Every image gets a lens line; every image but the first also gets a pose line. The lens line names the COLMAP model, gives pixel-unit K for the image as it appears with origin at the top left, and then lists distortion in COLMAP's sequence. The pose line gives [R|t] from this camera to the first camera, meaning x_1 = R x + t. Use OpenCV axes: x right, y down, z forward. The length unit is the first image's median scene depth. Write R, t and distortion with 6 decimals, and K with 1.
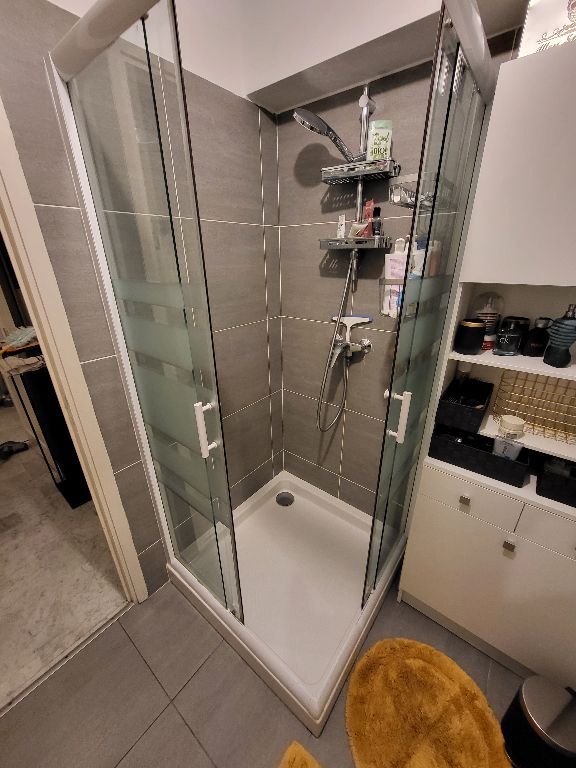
lens RADIAL K [[302.8, 0, 288.0], [0, 302.8, 384.0], [0, 0, 1]] dist [0.001835, 0.000244]
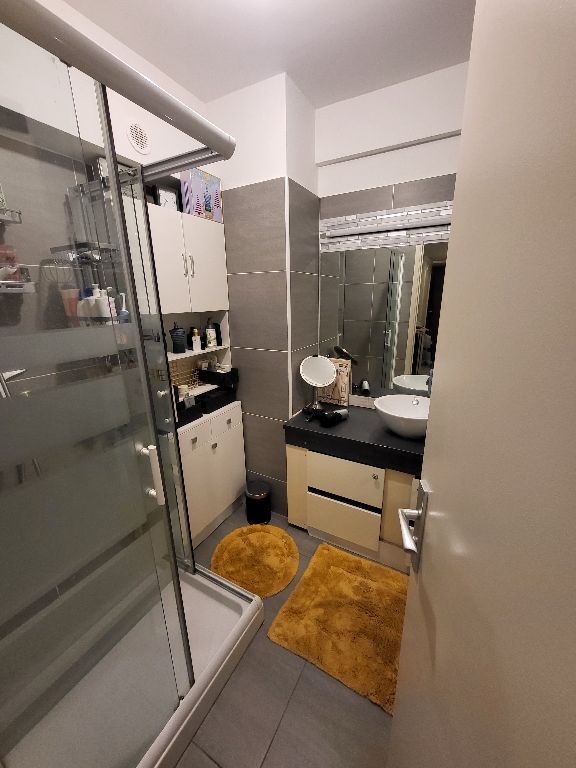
lens RADIAL K [[302.8, 0, 288.0], [0, 302.8, 384.0], [0, 0, 1]] dist [0.001835, 0.000244]
pose [[-0.171842, -0.251508, 0.952478, -0.968147], [0.396339, 0.867507, 0.300577, -0.168172], [-0.901879, 0.429156, -0.049392, 0.489543]]
